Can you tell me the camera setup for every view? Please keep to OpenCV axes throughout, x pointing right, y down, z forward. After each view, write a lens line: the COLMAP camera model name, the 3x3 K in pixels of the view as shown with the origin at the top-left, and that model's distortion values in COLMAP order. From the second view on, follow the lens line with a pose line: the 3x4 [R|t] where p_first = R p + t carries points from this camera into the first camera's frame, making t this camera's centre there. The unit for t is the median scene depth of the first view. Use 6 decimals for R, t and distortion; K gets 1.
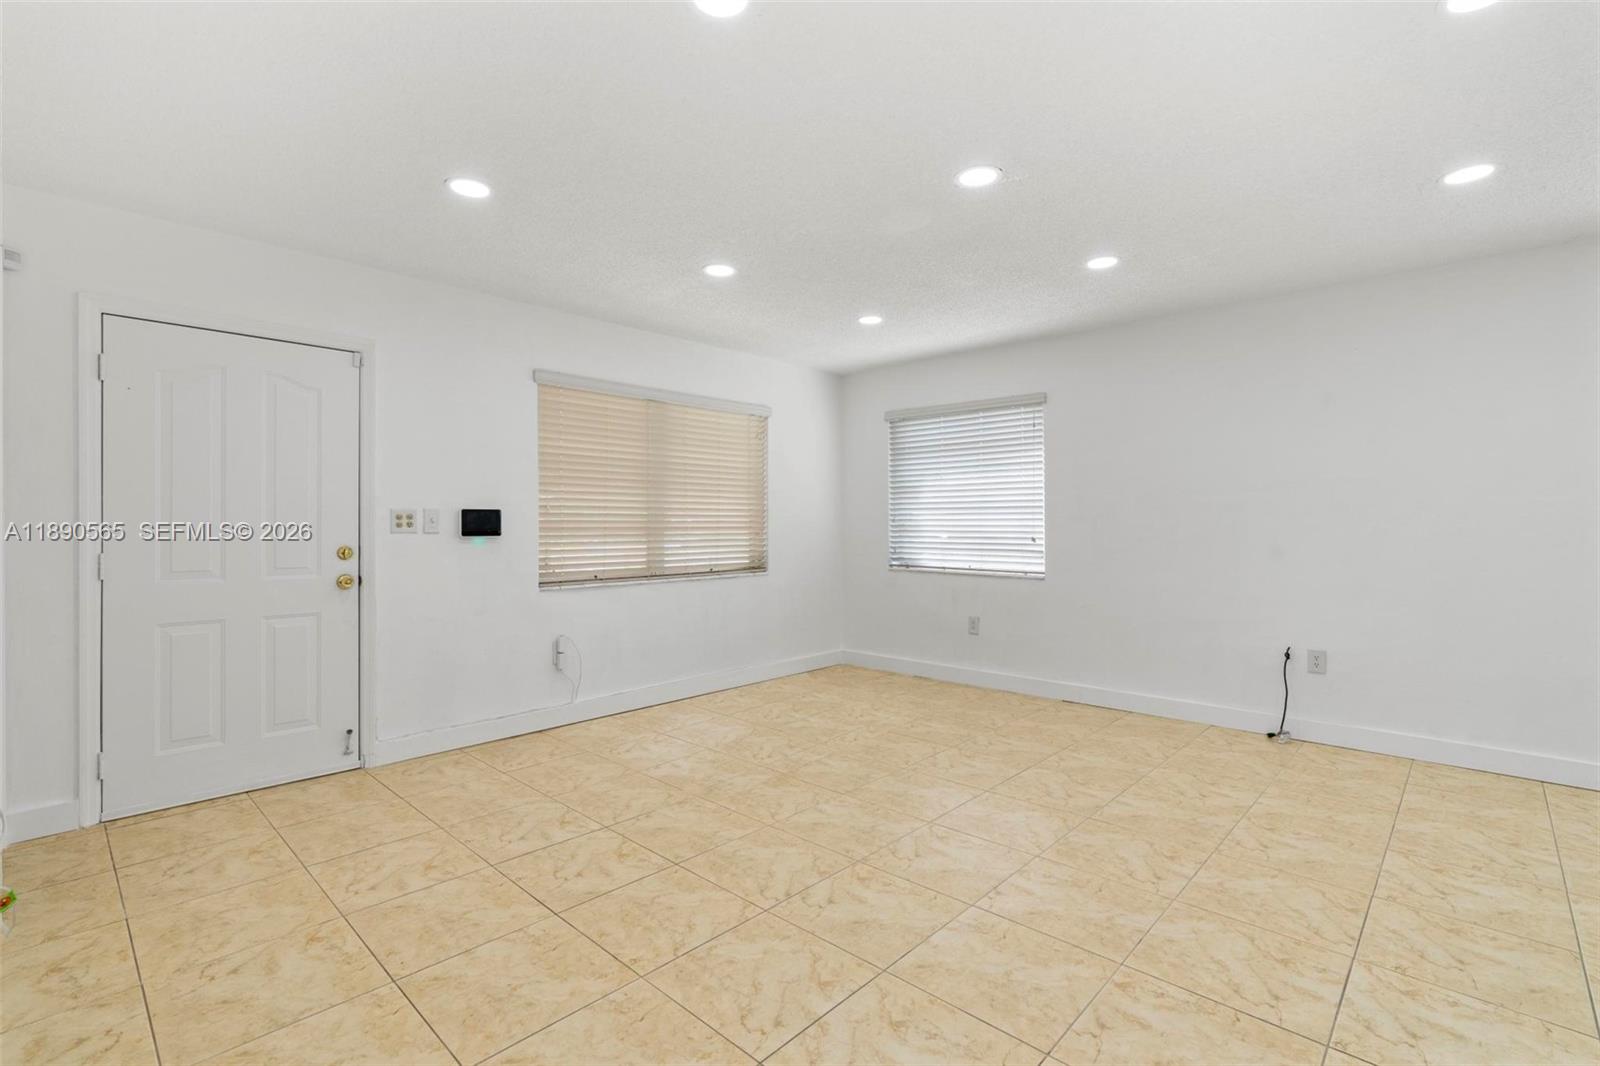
lens RADIAL K [[726.3, 0, 800.0], [0, 726.3, 533.0], [0, 0, 1]] dist [-0.002389, 0.000266]
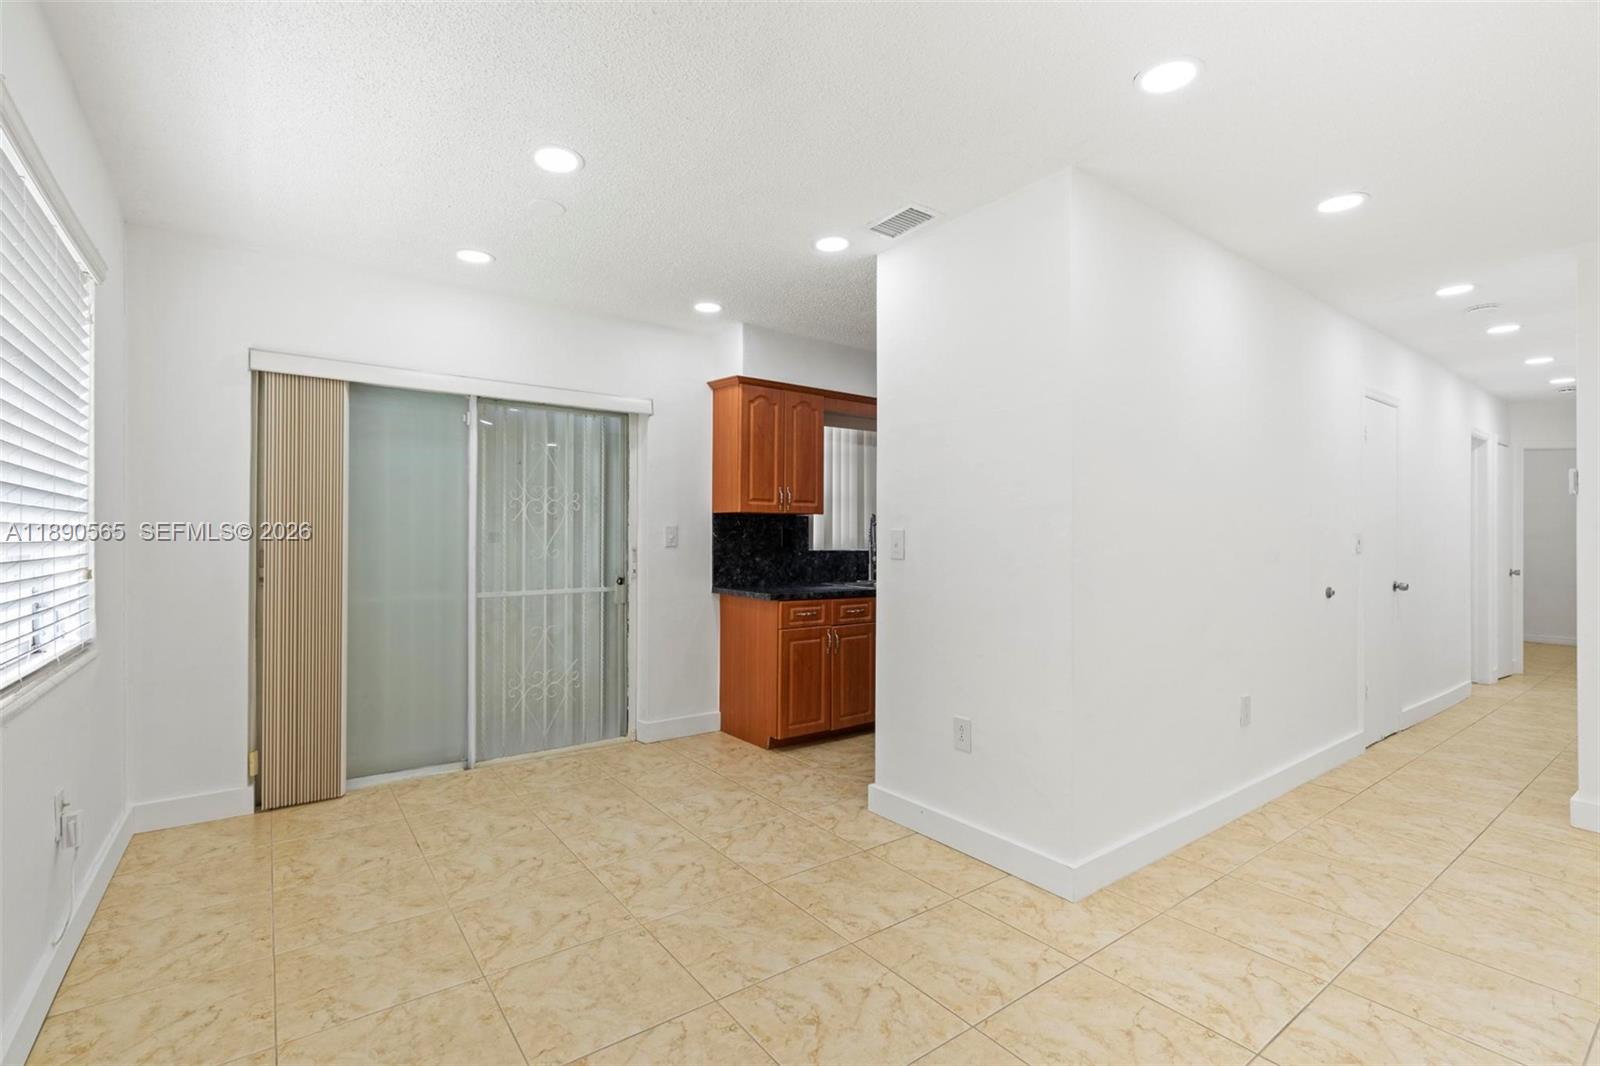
lens RADIAL K [[726.3, 0, 800.0], [0, 726.3, 533.0], [0, 0, 1]] dist [-0.002389, 0.000266]
pose [[-0.984057, 0.001412, 0.177850, 0.802764], [0.001308, 0.999999, -0.000699, -0.016146], [-0.177851, -0.000456, -0.984057, 1.360001]]
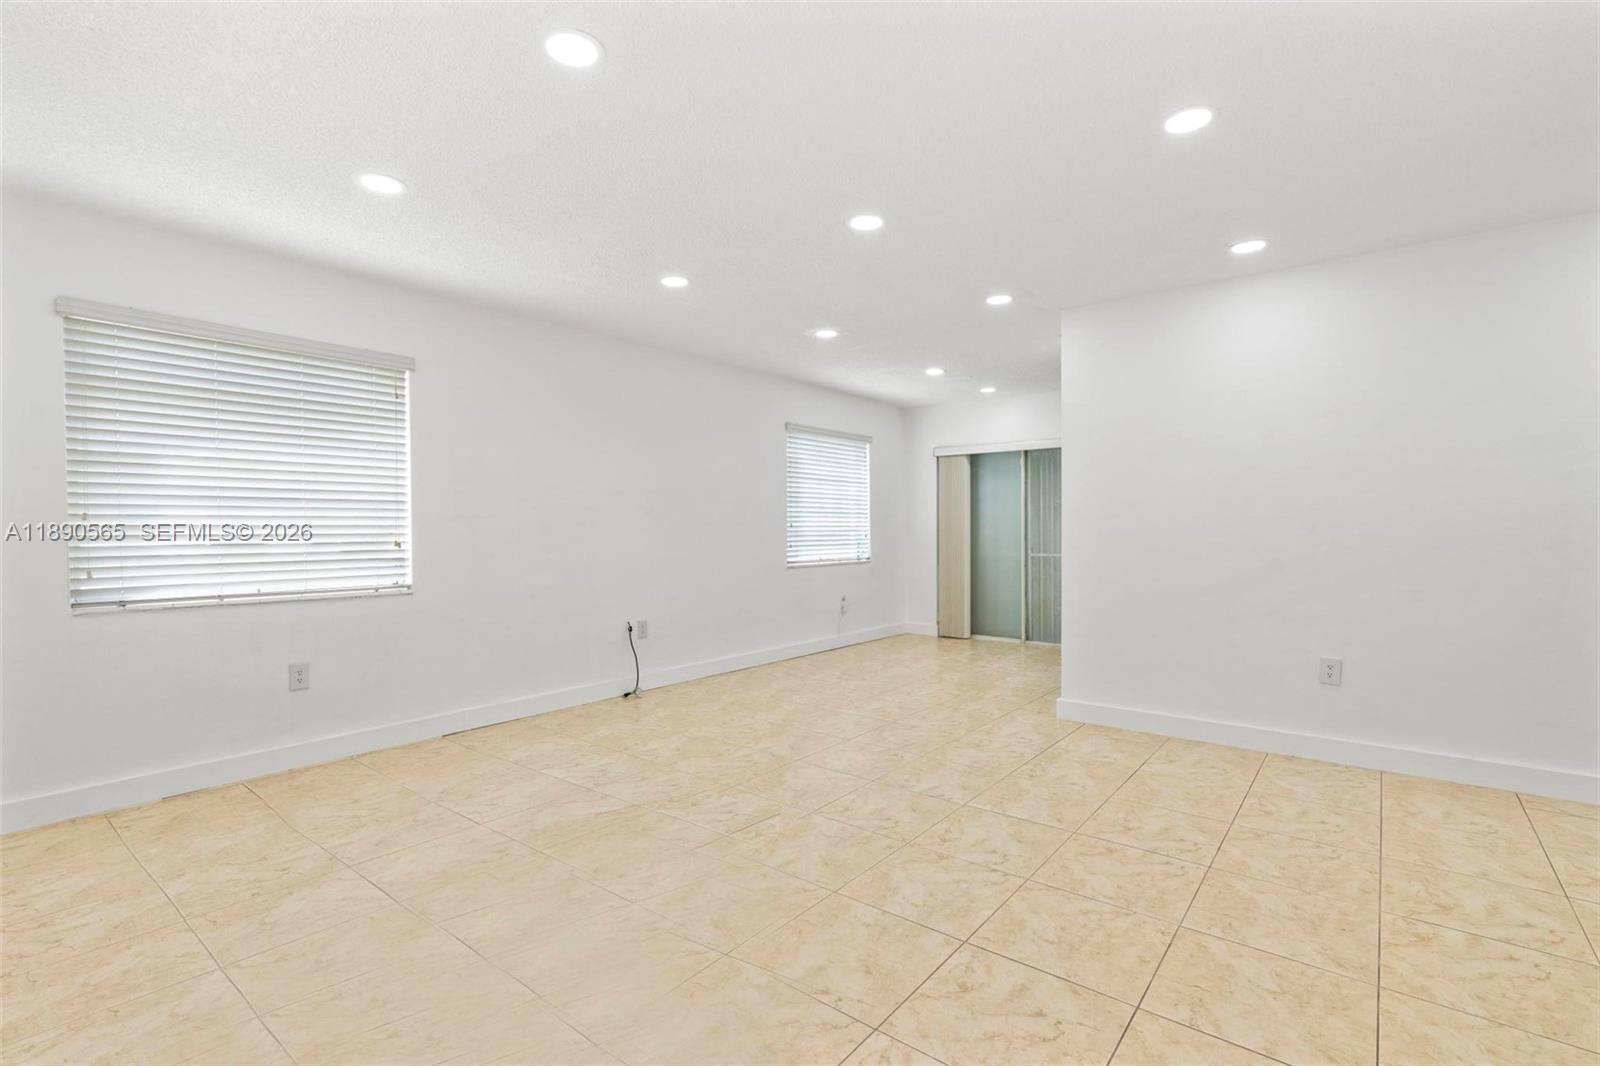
lens RADIAL K [[726.3, 0, 800.0], [0, 726.3, 533.0], [0, 0, 1]] dist [-0.002389, 0.000266]
pose [[-0.079519, -0.003965, 0.996825, -0.876779], [0.014277, 0.999885, 0.005116, -0.001605], [-0.996731, 0.014639, -0.079453, 1.140246]]
